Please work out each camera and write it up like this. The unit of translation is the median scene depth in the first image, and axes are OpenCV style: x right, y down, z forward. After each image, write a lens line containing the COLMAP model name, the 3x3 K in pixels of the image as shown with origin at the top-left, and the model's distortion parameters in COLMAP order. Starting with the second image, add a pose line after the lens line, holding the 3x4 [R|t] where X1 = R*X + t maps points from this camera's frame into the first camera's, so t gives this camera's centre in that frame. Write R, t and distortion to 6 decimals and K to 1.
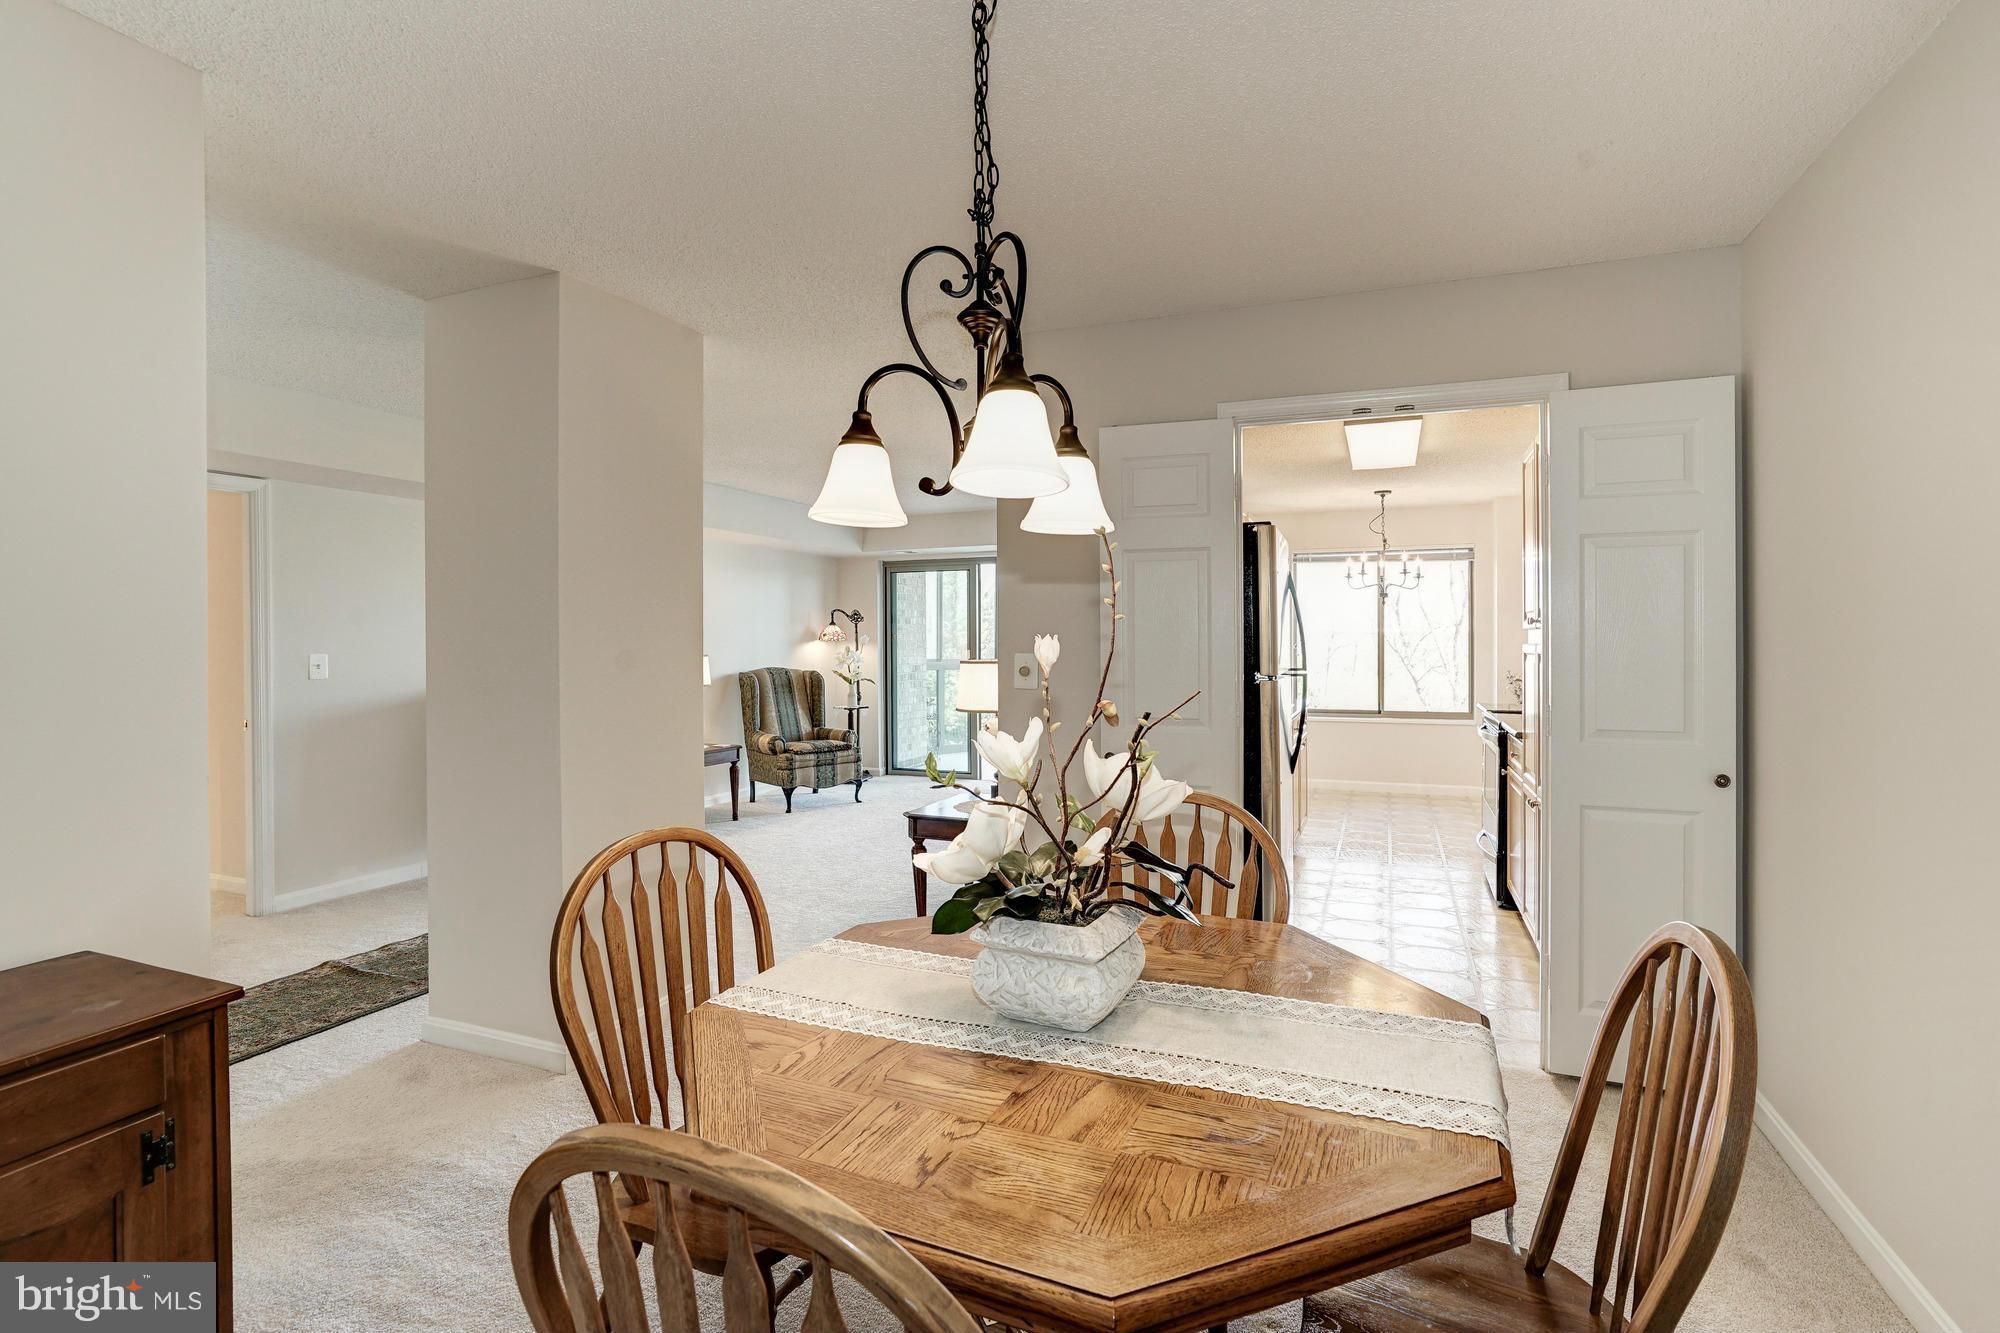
lens RADIAL K [[939.6, 0, 1012.2], [0, 939.6, 647.3], [0, 0, 1]] dist [-0.024123, 0.000230]
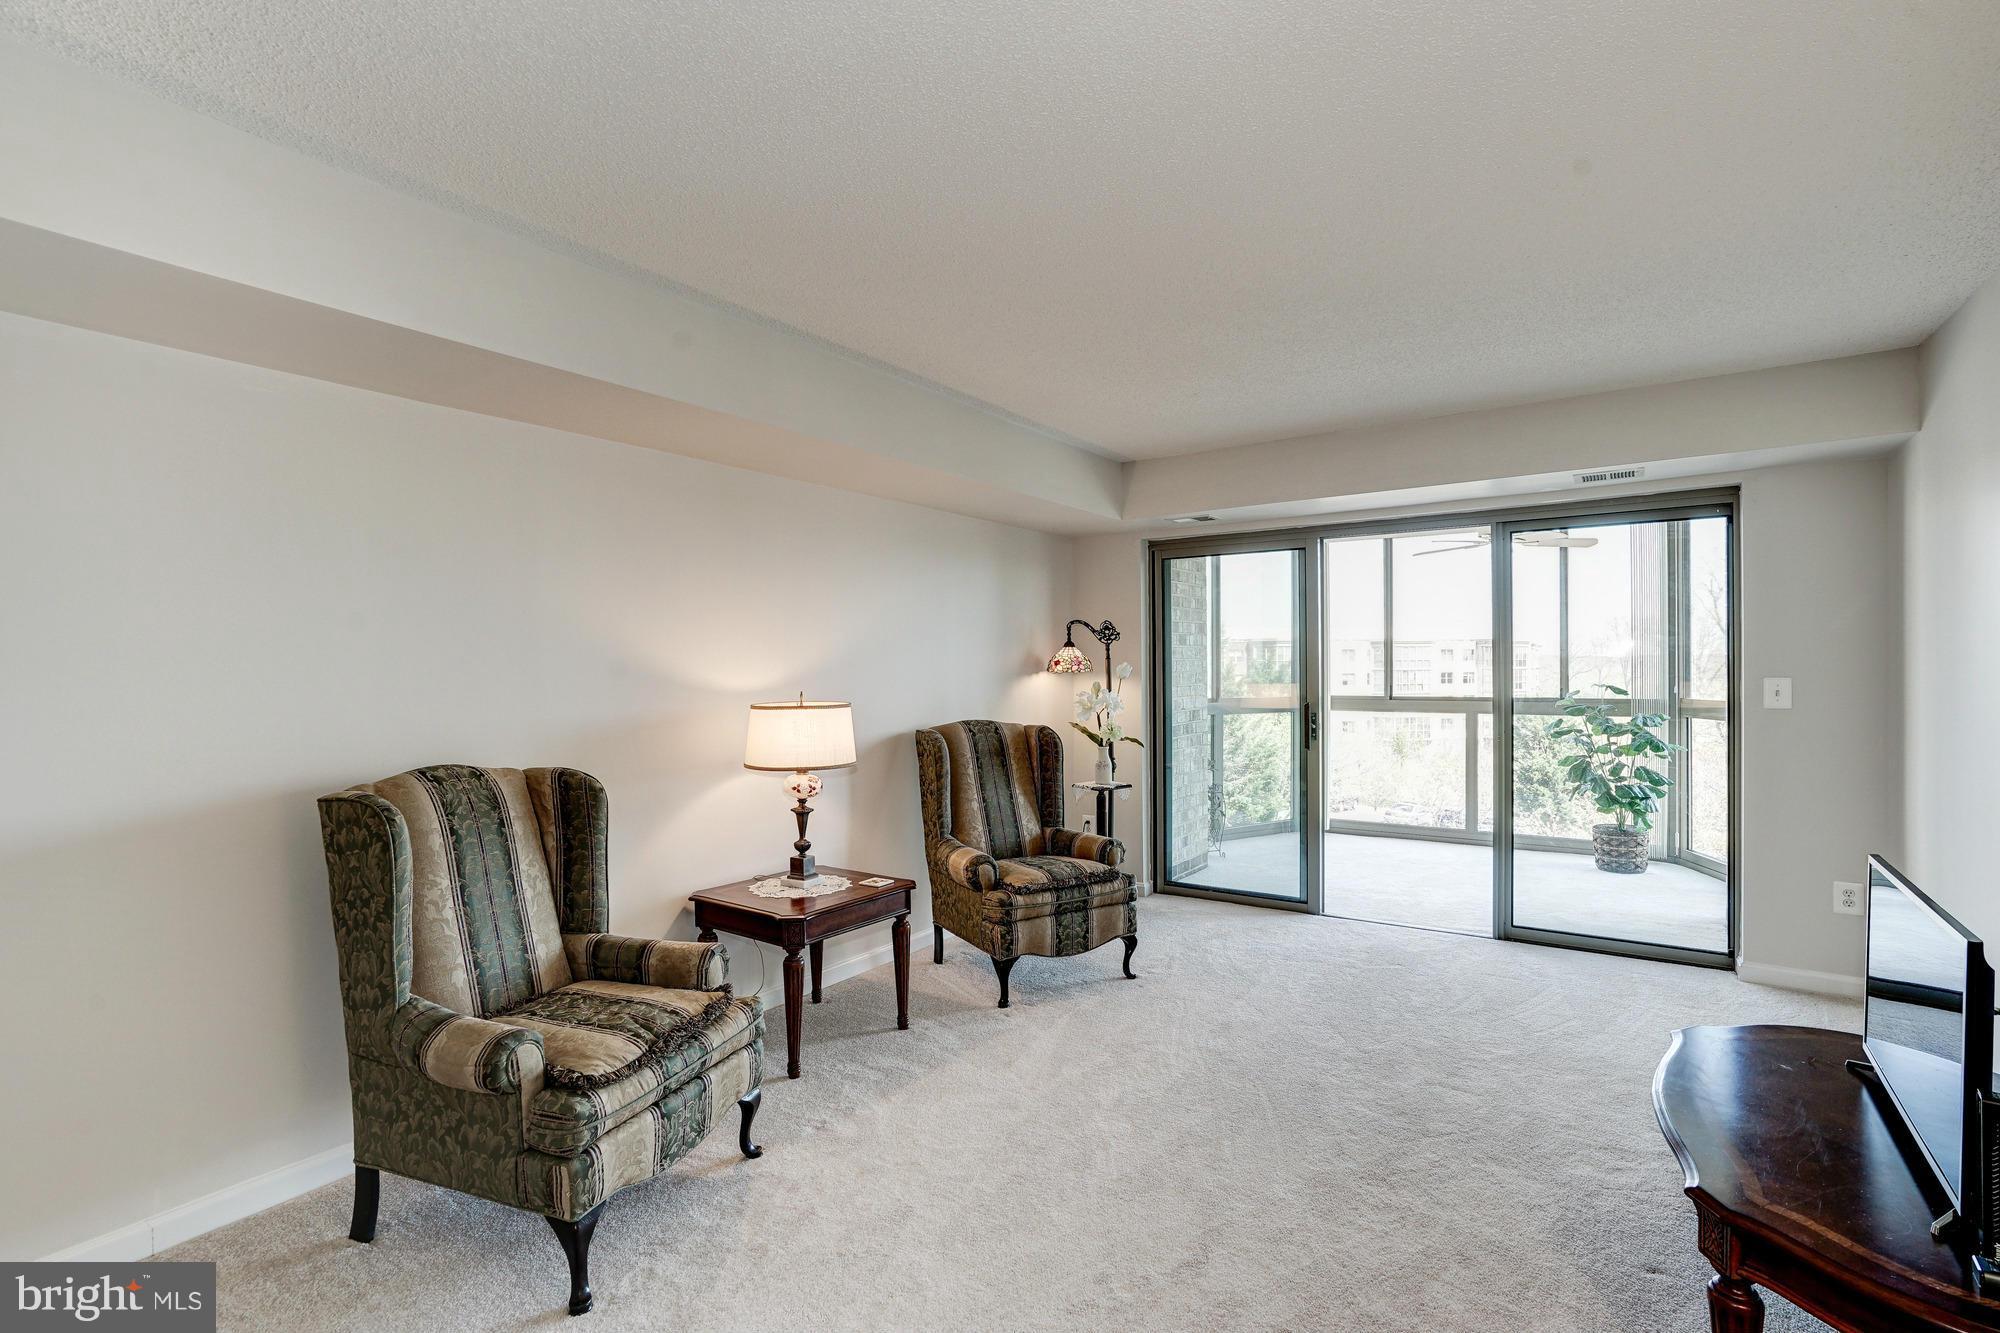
lens RADIAL K [[945.7, 0, 987.6], [0, 945.7, 675.6], [0, 0, 1]] dist [-0.070103, 0.055908]
pose [[0.973219, -0.001427, -0.229873, -0.120484], [0.001661, 0.999998, 0.000825, -0.006646], [0.229872, -0.001185, 0.973220, 0.465414]]
